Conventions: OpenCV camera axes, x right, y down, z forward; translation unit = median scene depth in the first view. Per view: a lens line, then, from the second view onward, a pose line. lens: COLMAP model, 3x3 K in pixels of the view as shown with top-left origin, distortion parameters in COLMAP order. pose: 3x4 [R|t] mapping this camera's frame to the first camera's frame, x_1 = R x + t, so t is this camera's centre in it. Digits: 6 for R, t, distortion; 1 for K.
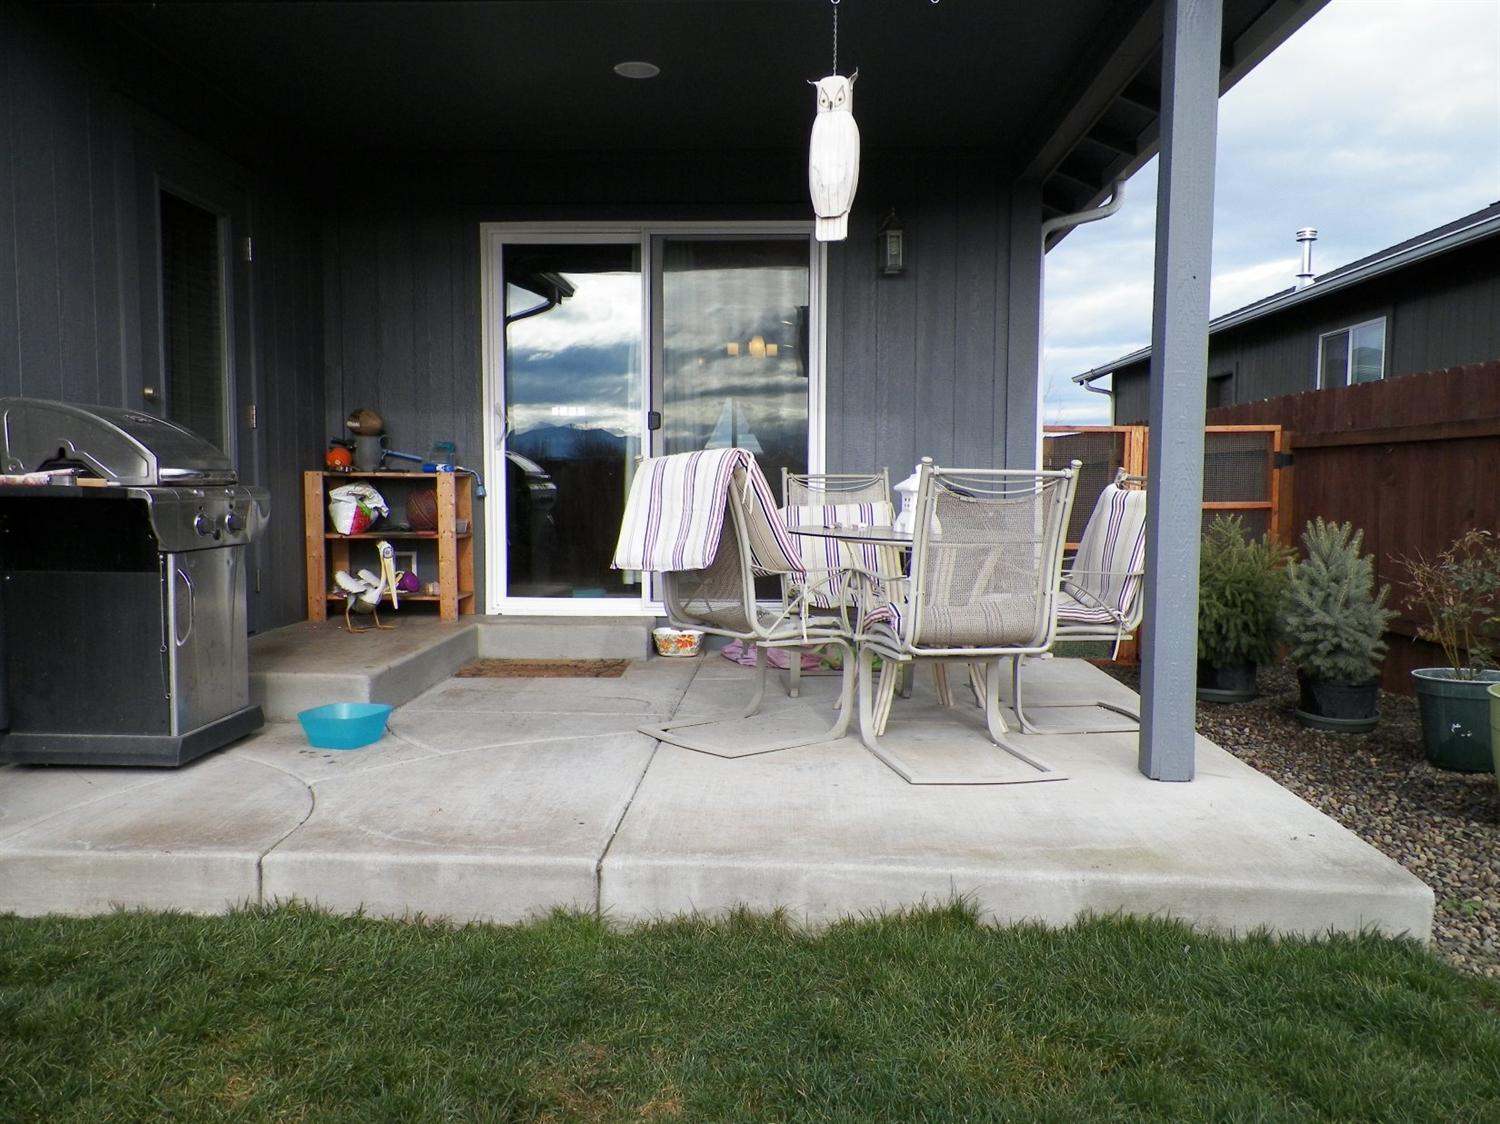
lens RADIAL K [[1149.3, 0, 743.4], [0, 1149.3, 562.3], [0, 0, 1]] dist [0.033782, -0.000538]
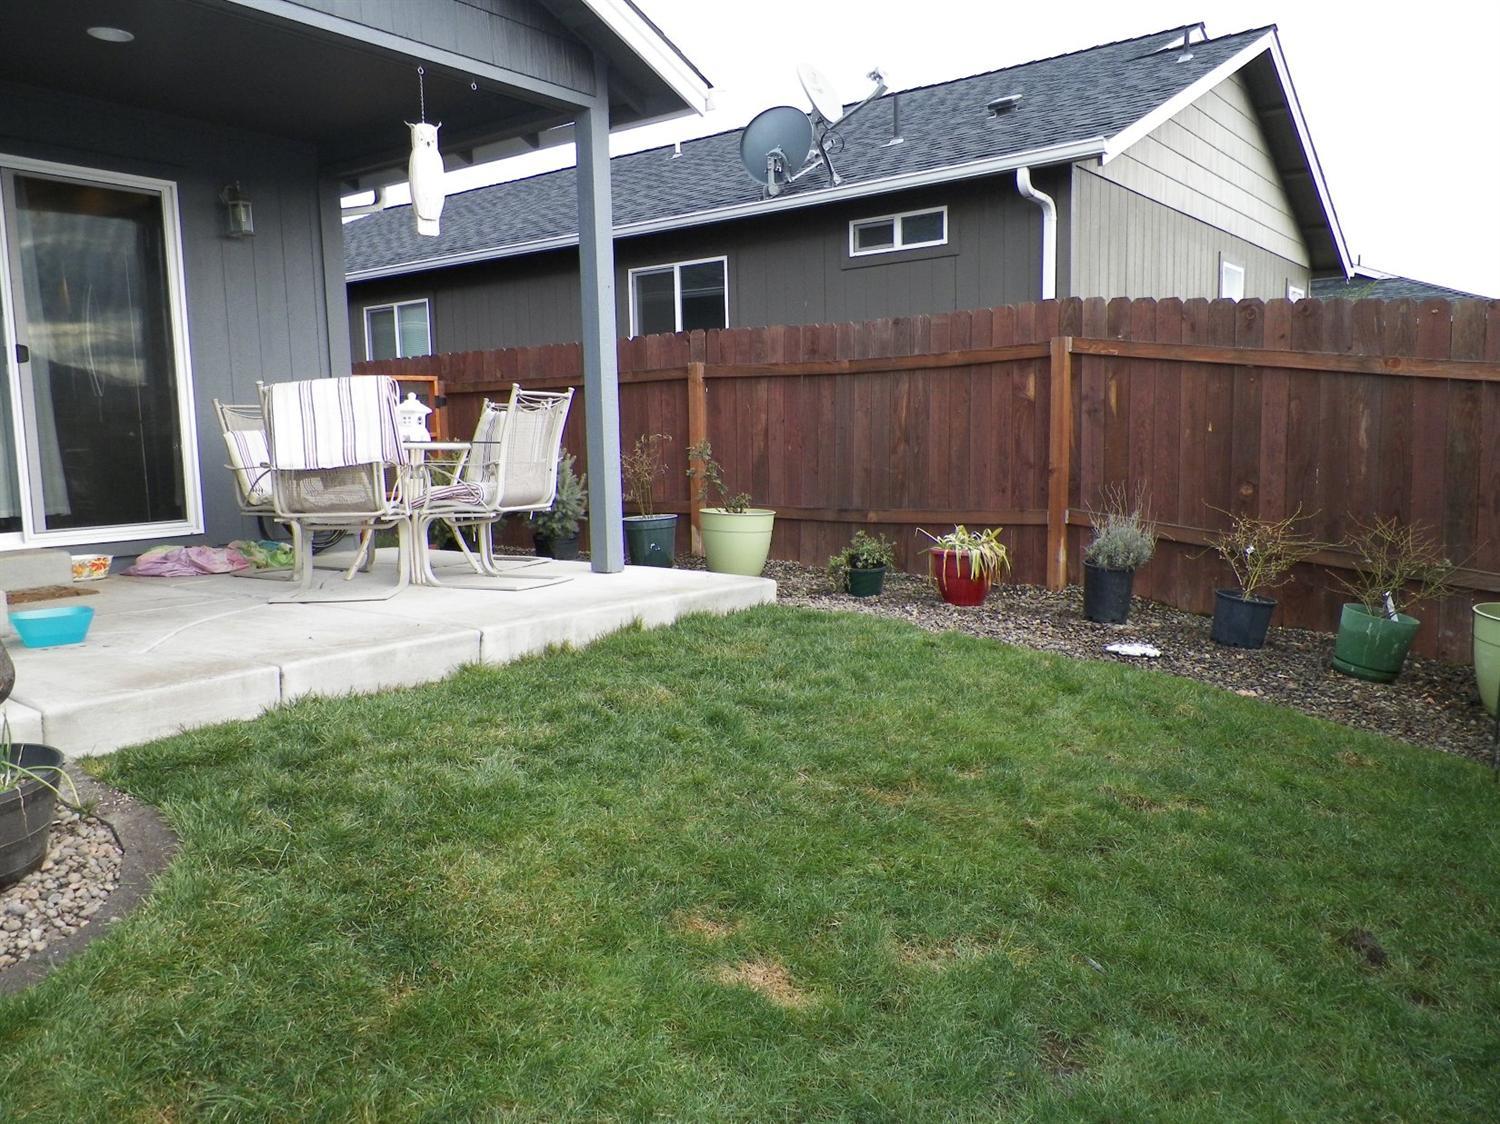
lens RADIAL K [[1149.3, 0, 743.4], [0, 1149.3, 562.3], [0, 0, 1]] dist [0.033782, -0.000538]
pose [[0.579836, -0.109591, 0.807329, -1.178628], [0.084260, 0.993665, 0.074368, 0.076954], [-0.810365, 0.024905, 0.585396, -0.229915]]
